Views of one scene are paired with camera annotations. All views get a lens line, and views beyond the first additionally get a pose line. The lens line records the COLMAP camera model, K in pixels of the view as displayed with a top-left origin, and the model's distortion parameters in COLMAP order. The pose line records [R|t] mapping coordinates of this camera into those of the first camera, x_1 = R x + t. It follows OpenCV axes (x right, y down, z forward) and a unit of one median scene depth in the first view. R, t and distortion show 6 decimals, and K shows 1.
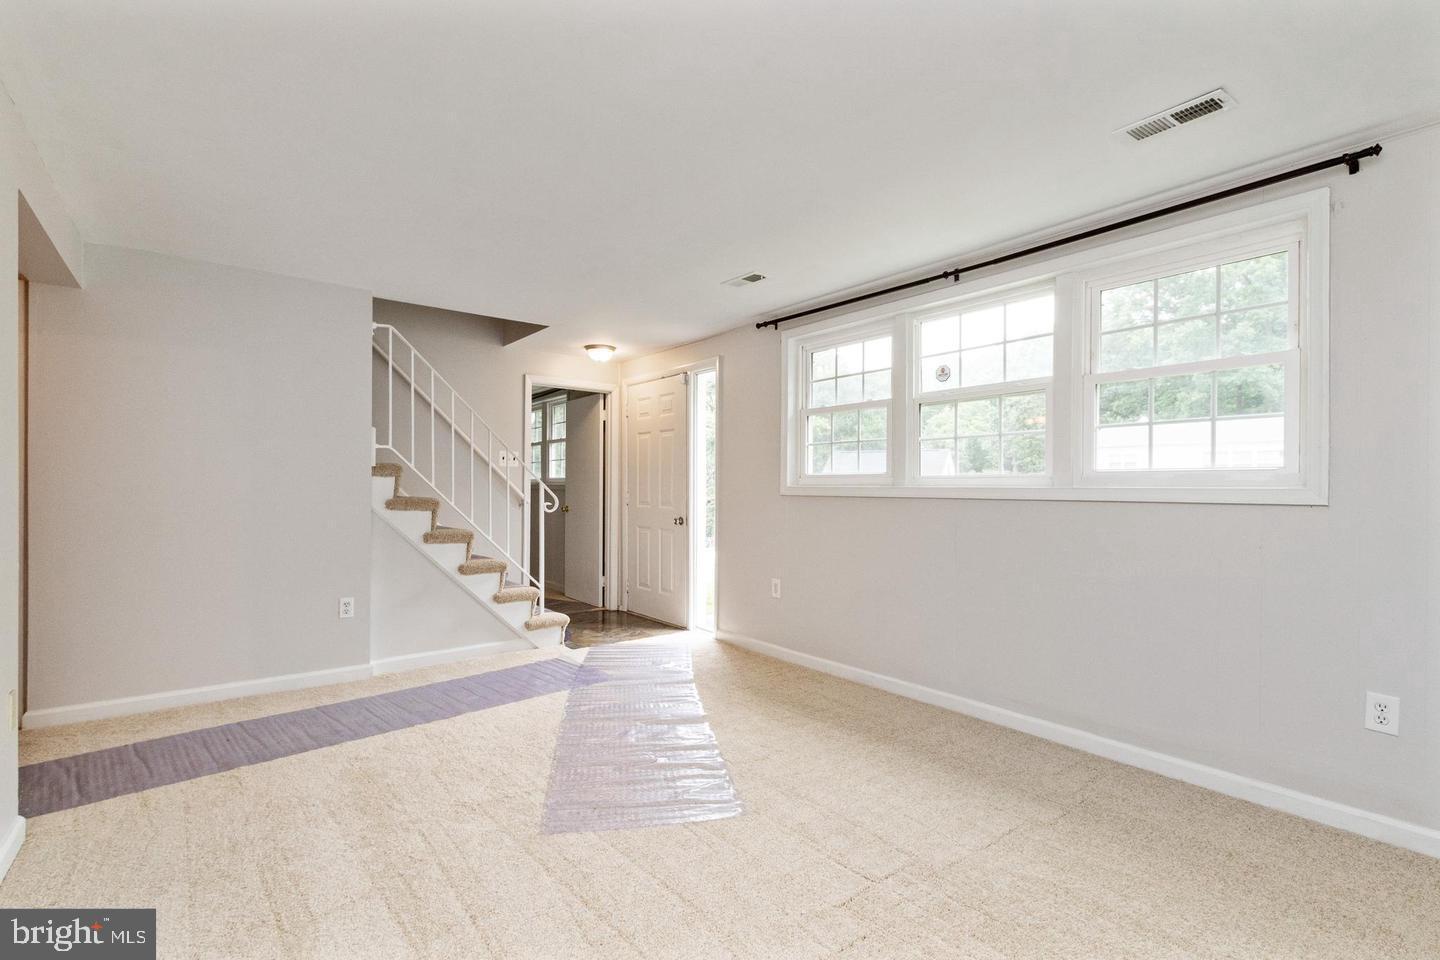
lens RADIAL K [[660.0, 0, 708.2], [0, 660.0, 485.9], [0, 0, 1]] dist [0.002574, -0.000381]
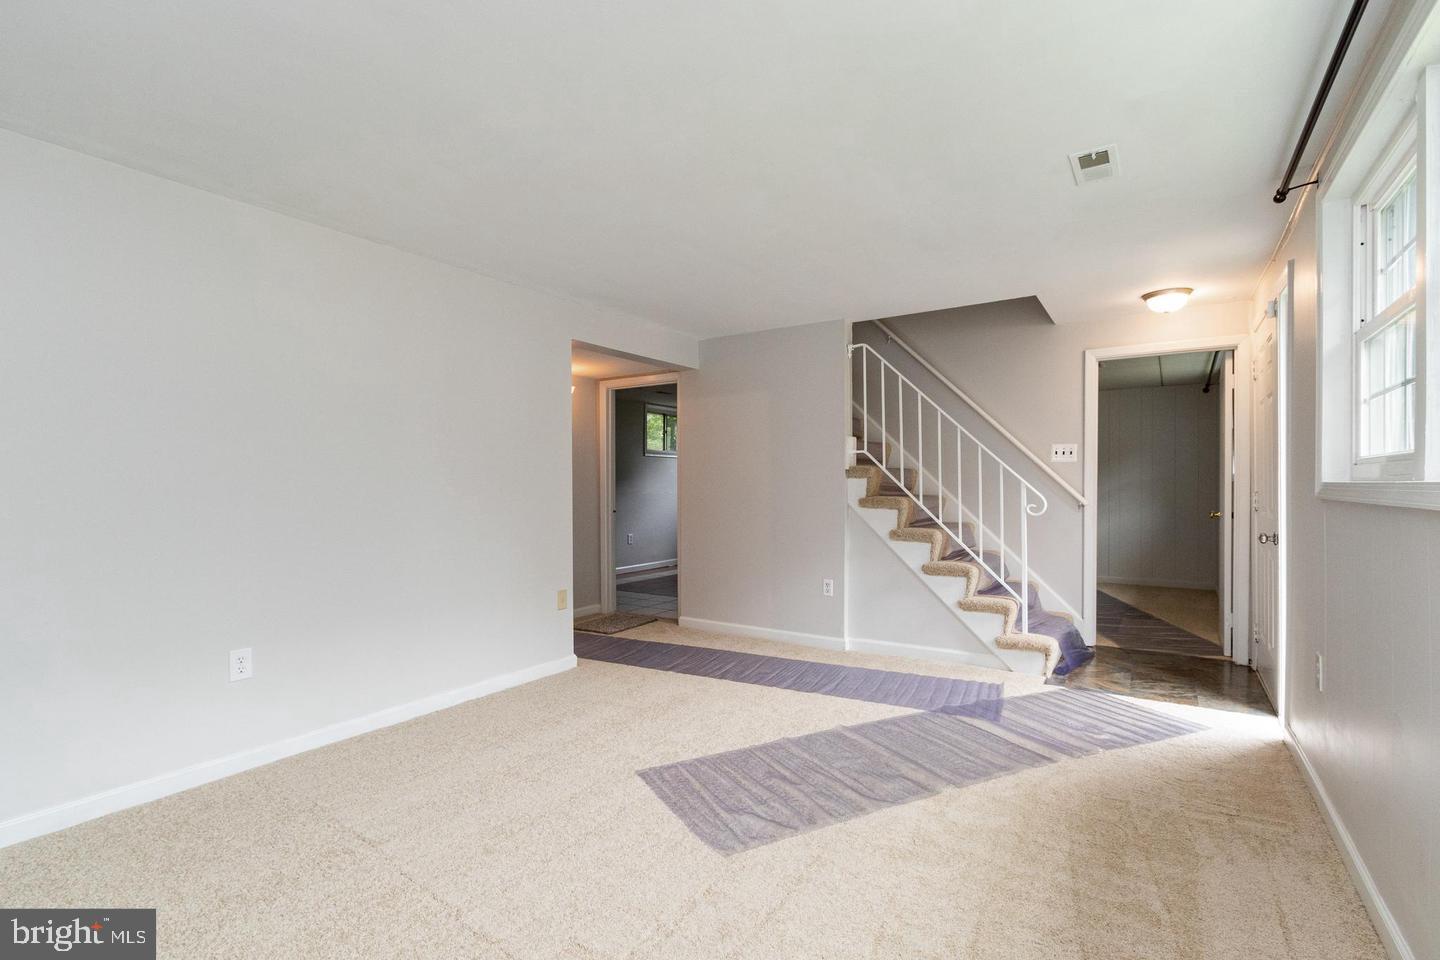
lens RADIAL K [[660.0, 0, 708.2], [0, 660.0, 485.9], [0, 0, 1]] dist [0.002574, -0.000381]
pose [[0.312151, -0.006676, -0.950009, 0.508305], [0.009066, 0.999951, -0.004048, 0.001564], [0.949989, -0.007349, 0.312196, 0.398305]]
